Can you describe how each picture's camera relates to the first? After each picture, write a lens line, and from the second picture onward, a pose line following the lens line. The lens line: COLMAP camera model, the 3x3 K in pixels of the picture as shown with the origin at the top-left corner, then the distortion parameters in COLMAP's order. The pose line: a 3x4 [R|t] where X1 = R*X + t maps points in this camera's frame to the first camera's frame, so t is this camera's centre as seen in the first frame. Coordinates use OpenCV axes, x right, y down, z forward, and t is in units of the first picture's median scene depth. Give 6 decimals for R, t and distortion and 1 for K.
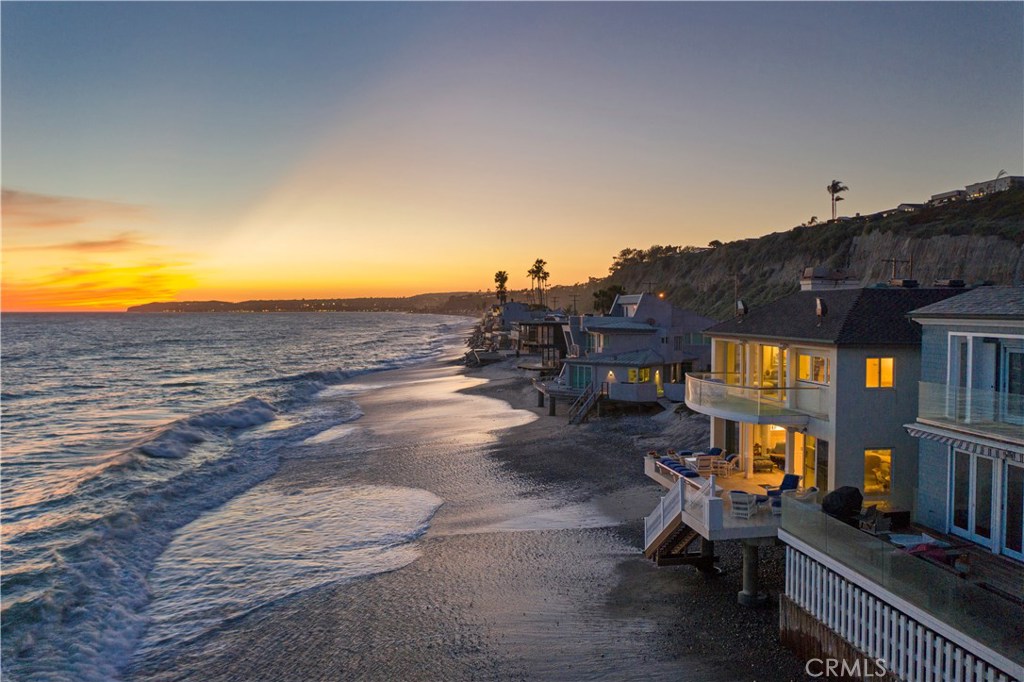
lens RADIAL K [[824.1, 0, 512.0], [0, 824.1, 341.0], [0, 0, 1]] dist [-0.020411, 0.003302]
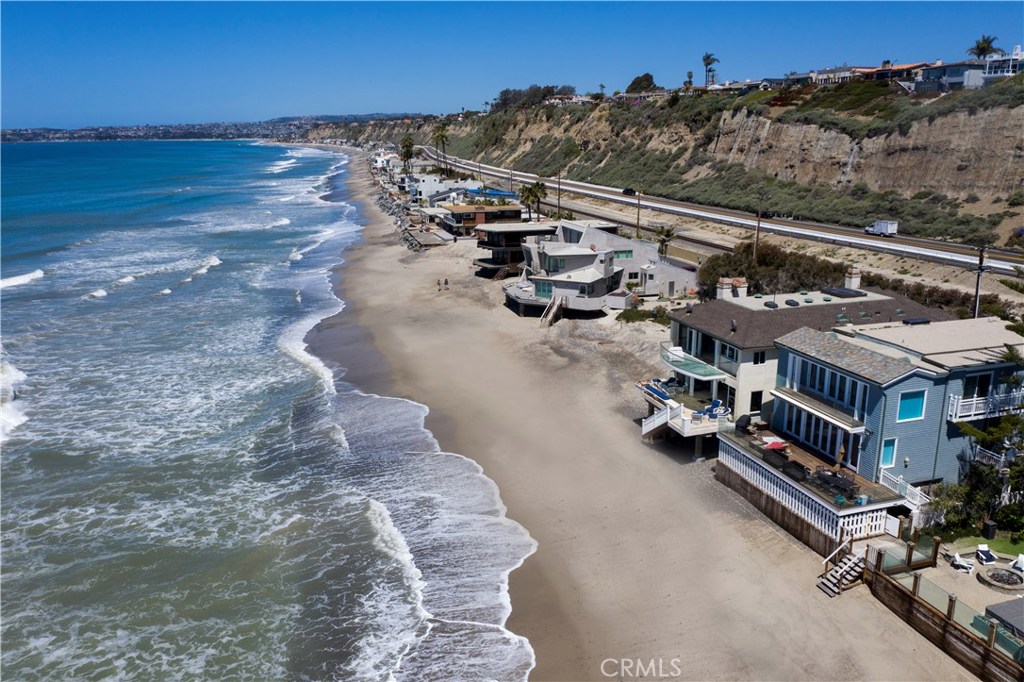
lens RADIAL K [[824.1, 0, 512.0], [0, 824.1, 341.0], [0, 0, 1]] dist [-0.020411, 0.003302]
pose [[0.986817, -0.049096, 0.154217, -0.081179], [0.015576, 0.977266, 0.211445, -0.072148], [-0.161092, -0.206255, 0.965147, -0.151149]]
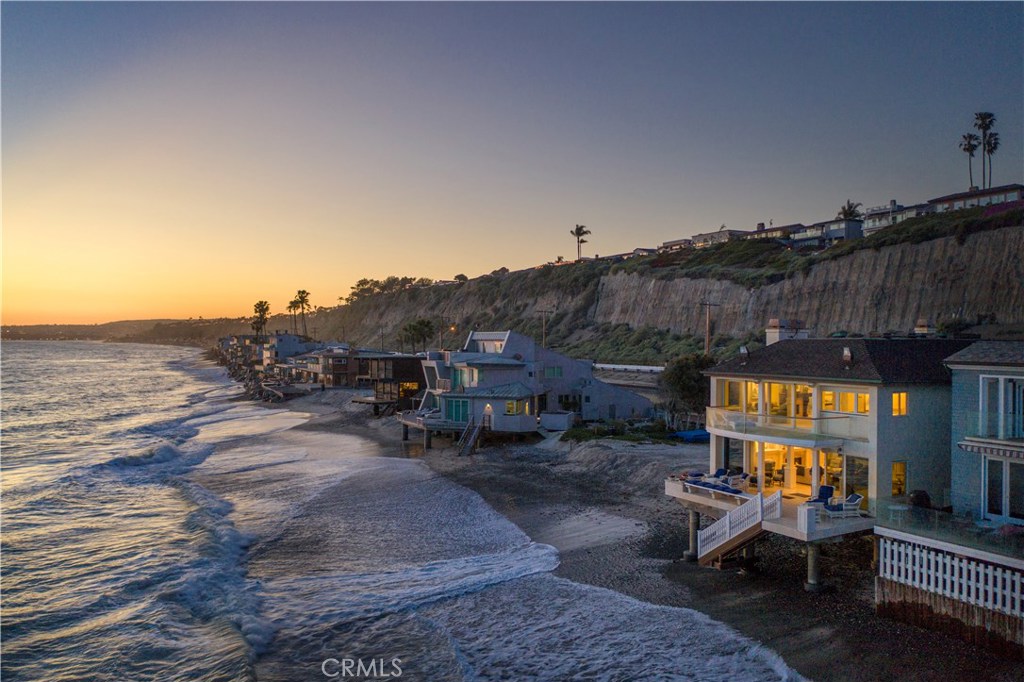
lens RADIAL K [[817.5, 0, 525.1], [0, 817.5, 341.8], [0, 0, 1]] dist [-0.013682, -0.002699]
pose [[0.935700, 0.000379, 0.352797, -0.088867], [0.011561, 0.999429, -0.031735, -0.004136], [-0.352608, 0.033773, 0.935161, -0.004166]]
